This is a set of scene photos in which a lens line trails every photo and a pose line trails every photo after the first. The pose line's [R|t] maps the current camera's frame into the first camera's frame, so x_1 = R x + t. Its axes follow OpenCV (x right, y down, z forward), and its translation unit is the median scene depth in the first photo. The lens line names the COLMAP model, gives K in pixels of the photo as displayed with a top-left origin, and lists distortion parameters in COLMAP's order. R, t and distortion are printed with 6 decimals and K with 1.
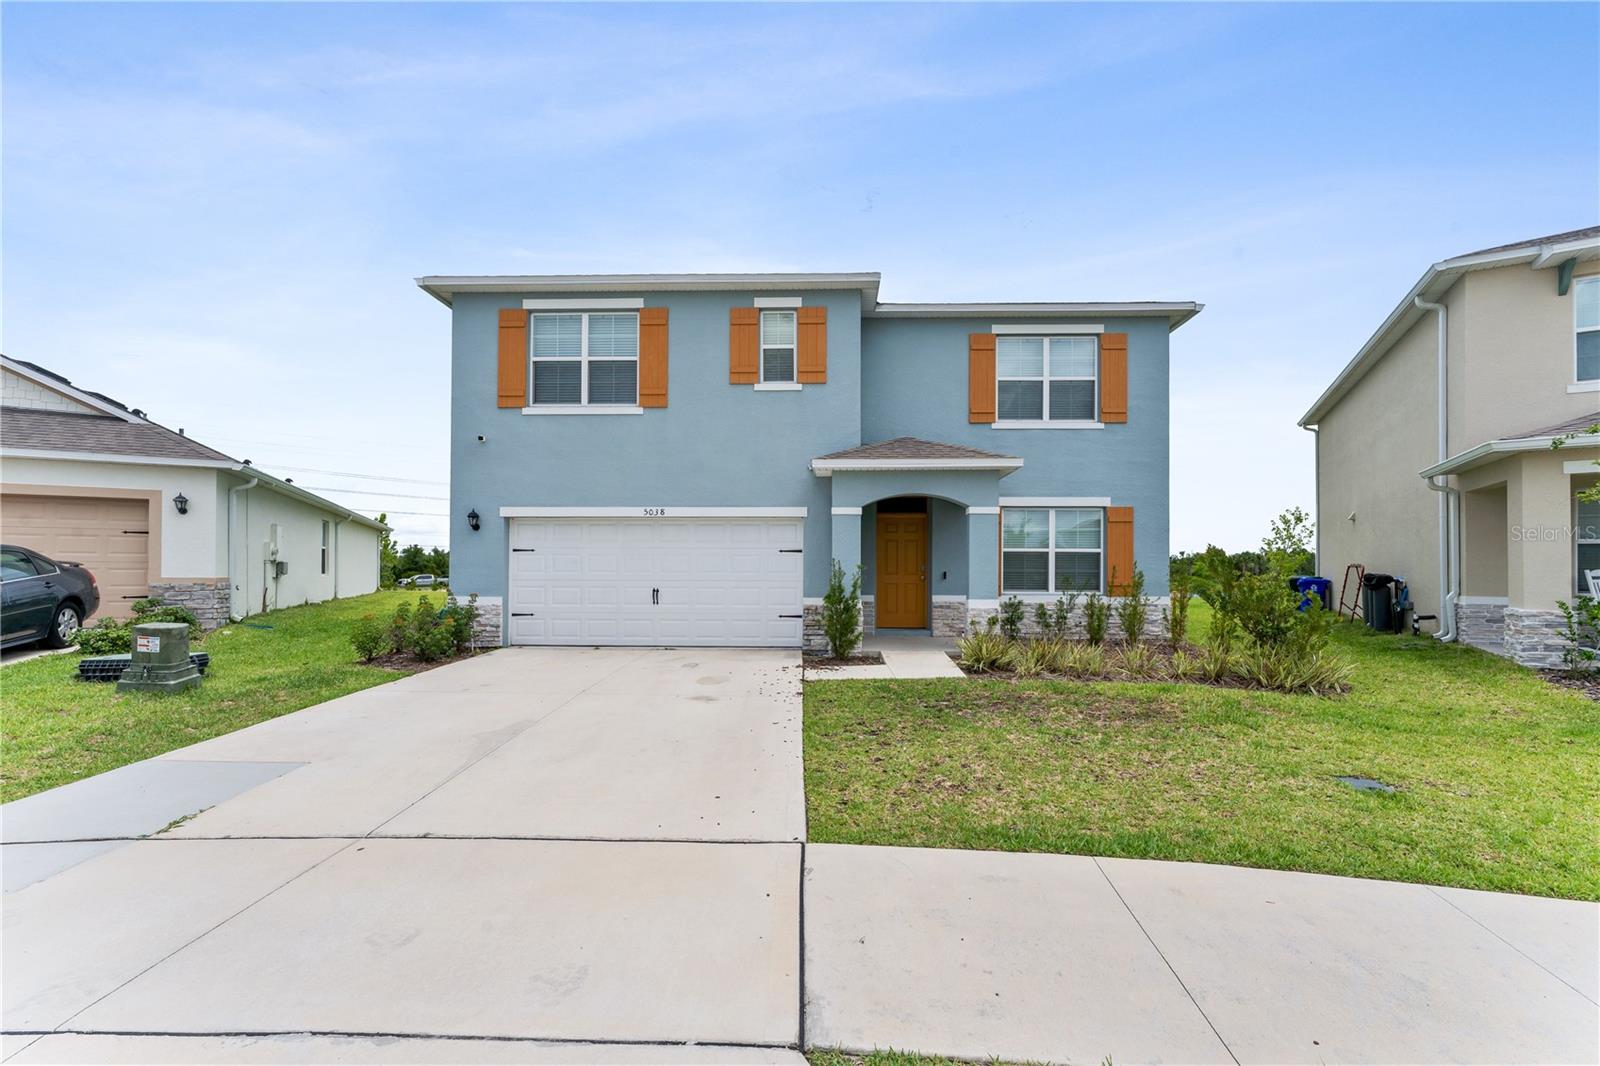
lens RADIAL K [[638.6, 0, 827.2], [0, 638.6, 573.3], [0, 0, 1]] dist [-0.008182, 0.000192]
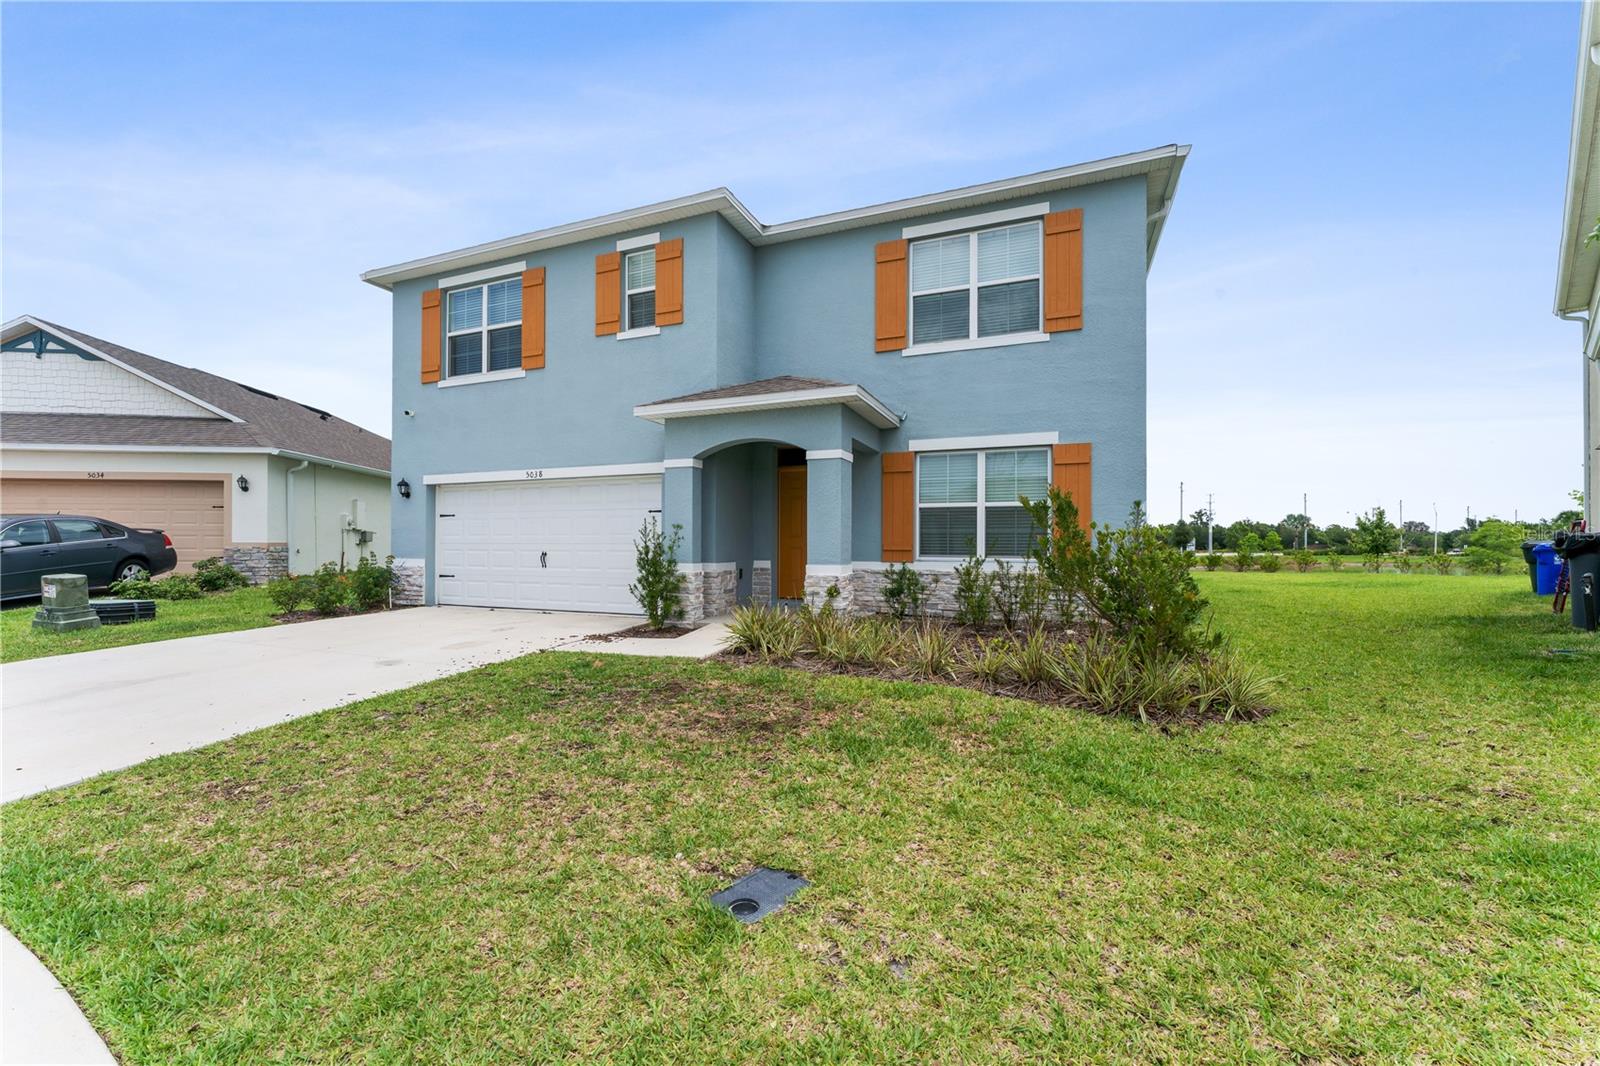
lens RADIAL K [[638.6, 0, 811.2], [0, 638.6, 545.9], [0, 0, 1]] dist [-0.008182, 0.000192]
pose [[0.937638, -0.001254, -0.347612, 0.469163], [0.001163, 0.999999, -0.000471, 0.015812], [0.347612, 0.000038, 0.937638, 0.217242]]
